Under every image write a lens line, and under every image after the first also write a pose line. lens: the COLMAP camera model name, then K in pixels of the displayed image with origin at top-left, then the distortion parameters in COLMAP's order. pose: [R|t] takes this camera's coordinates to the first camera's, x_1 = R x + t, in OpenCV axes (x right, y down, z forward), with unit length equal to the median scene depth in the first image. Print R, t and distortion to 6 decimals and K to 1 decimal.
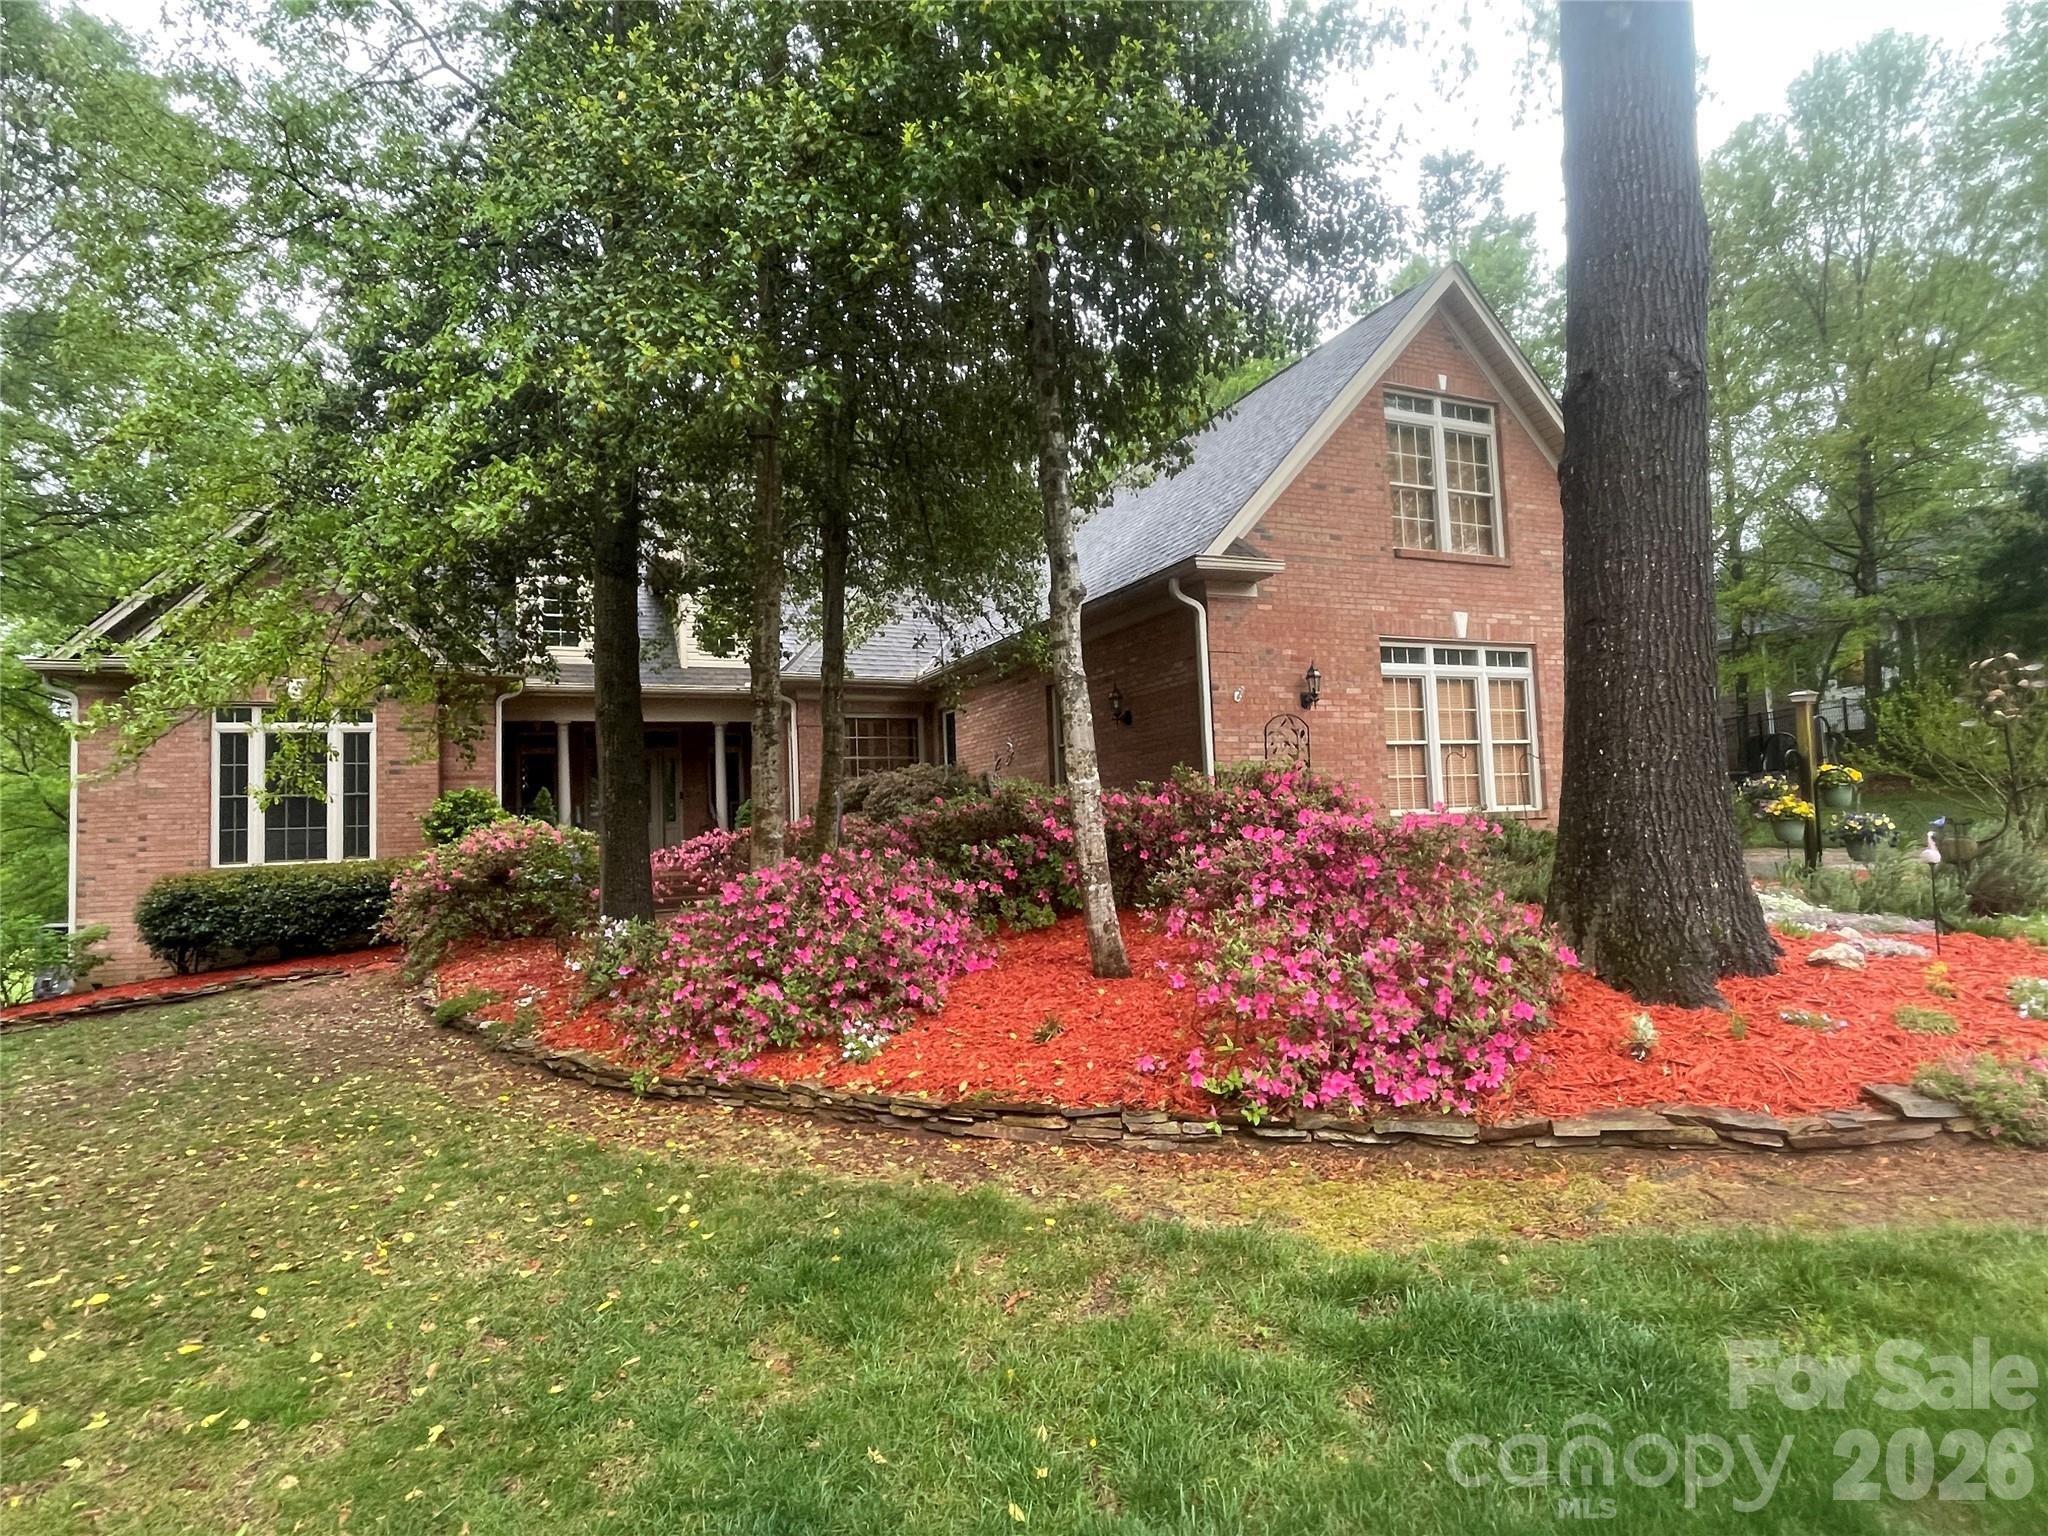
lens RADIAL K [[1050.4, 0, 1024.0], [0, 1050.4, 768.0], [0, 0, 1]] dist [0.000192, -0.000099]
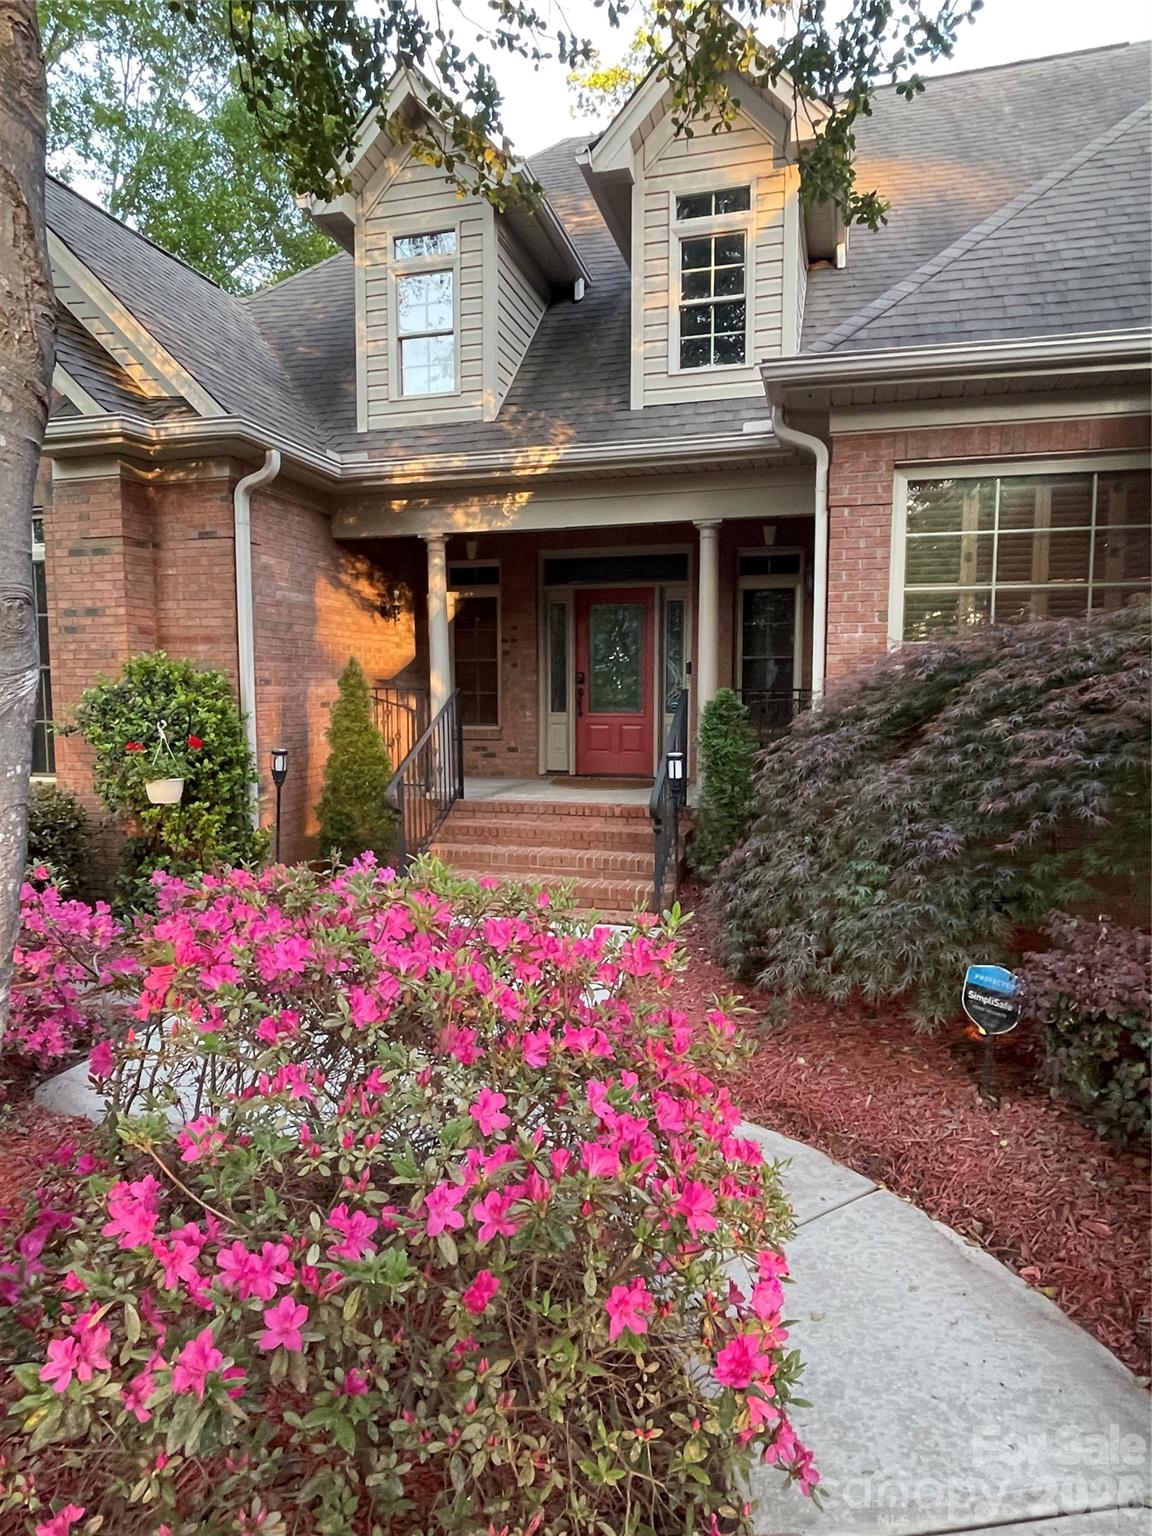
lens RADIAL K [[908.2, 0, 576.0], [0, 908.2, 768.0], [0, 0, 1]] dist [-0.000171, 0.000047]
pose [[0.767410, 0.096429, -0.633864, -0.099725], [0.001741, 0.988308, 0.152458, 0.003293], [0.641155, -0.118101, 0.758270, 0.950484]]
